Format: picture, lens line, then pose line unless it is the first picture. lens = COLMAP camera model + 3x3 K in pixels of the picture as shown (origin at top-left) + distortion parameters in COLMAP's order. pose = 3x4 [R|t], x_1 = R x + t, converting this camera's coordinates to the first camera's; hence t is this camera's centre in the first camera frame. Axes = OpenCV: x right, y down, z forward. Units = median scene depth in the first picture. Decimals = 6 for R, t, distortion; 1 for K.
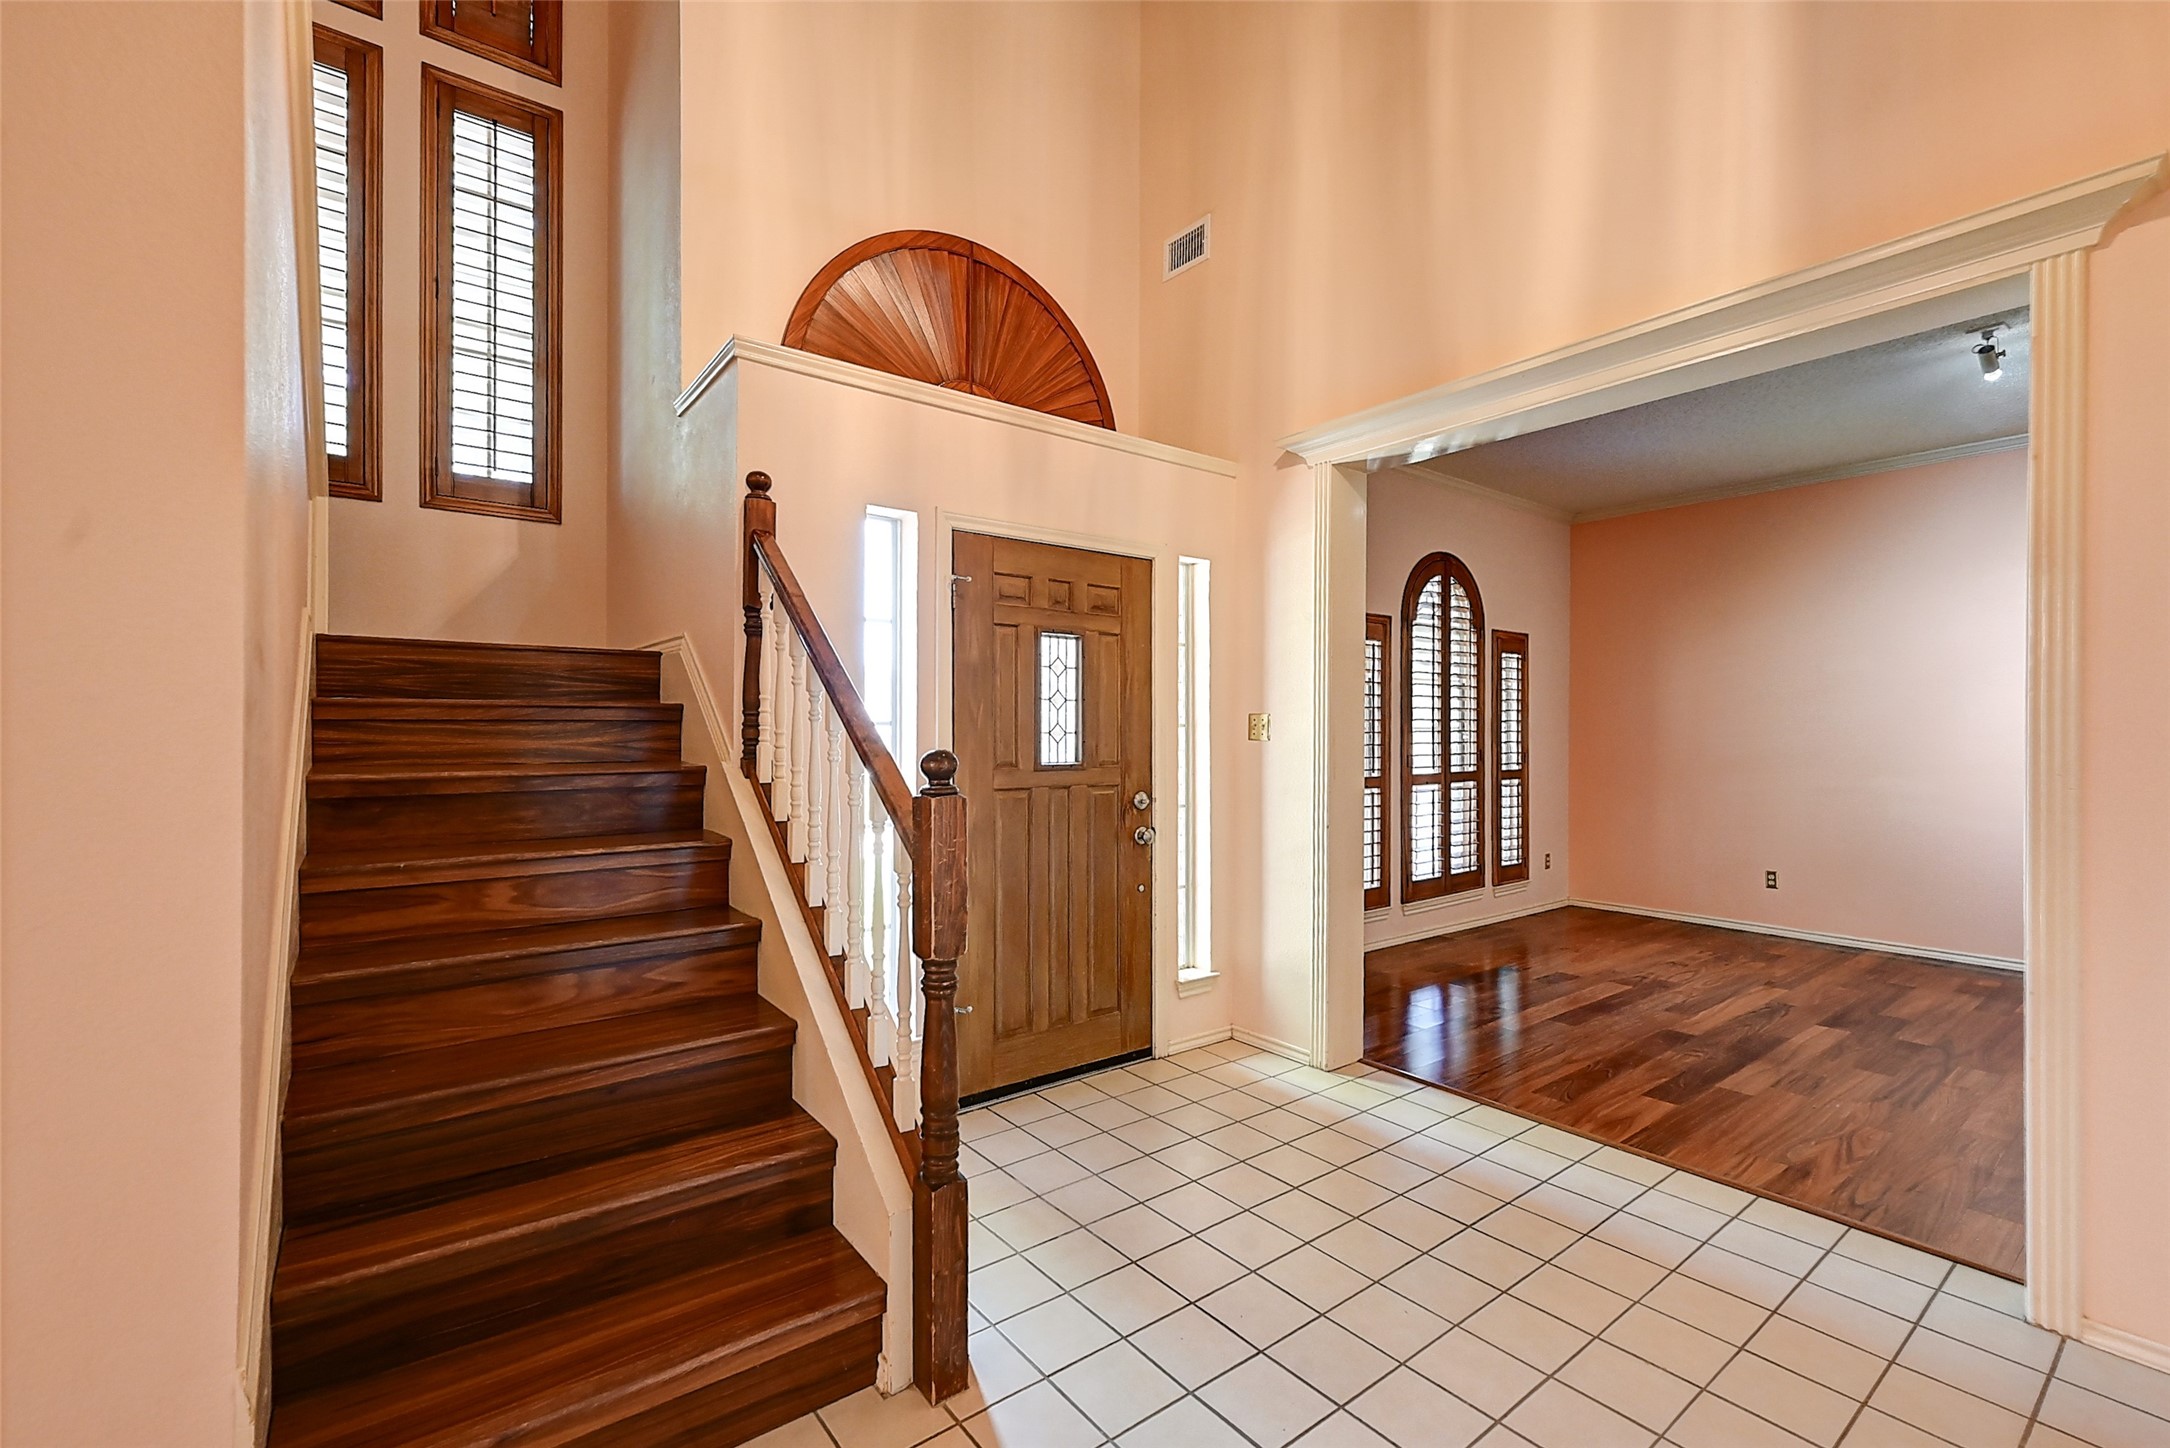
lens RADIAL K [[902.3, 0, 1081.7], [0, 902.3, 736.5], [0, 0, 1]] dist [0.002111, -0.000430]
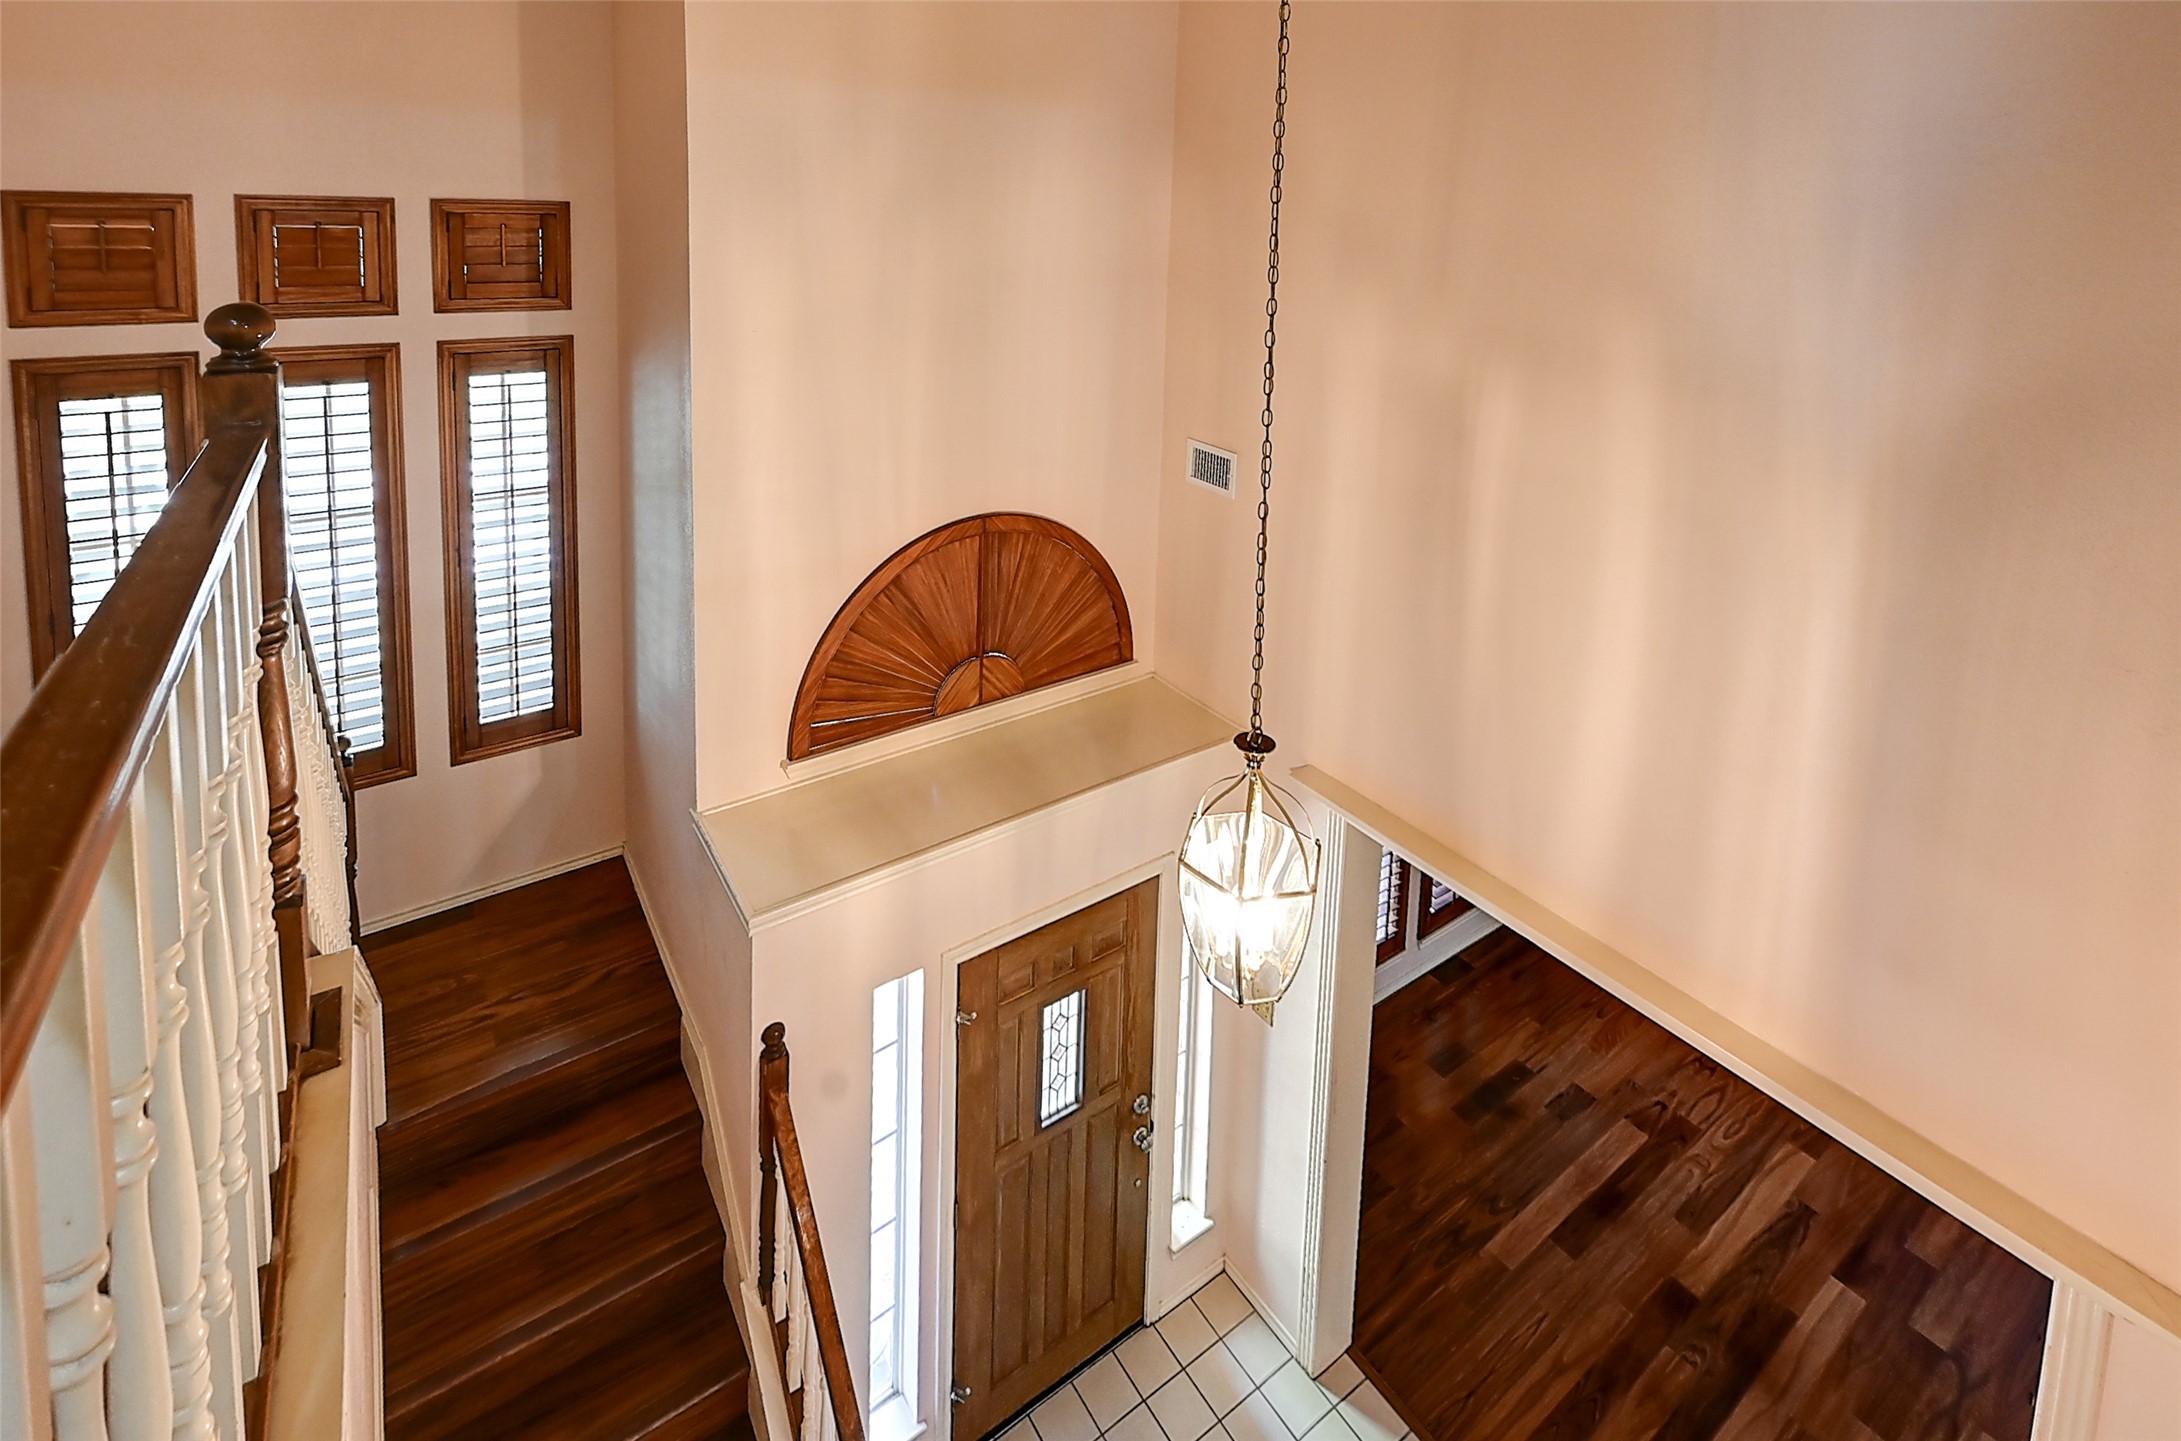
lens RADIAL K [[942.7, 0, 1027.3], [0, 942.7, 604.6], [0, 0, 1]] dist [0.000039, 0.000265]
pose [[0.996942, 0.028260, -0.072857, 0.000515], [-0.021039, 0.994960, 0.098040, -0.572065], [0.075261, -0.096207, 0.992512, -0.007040]]
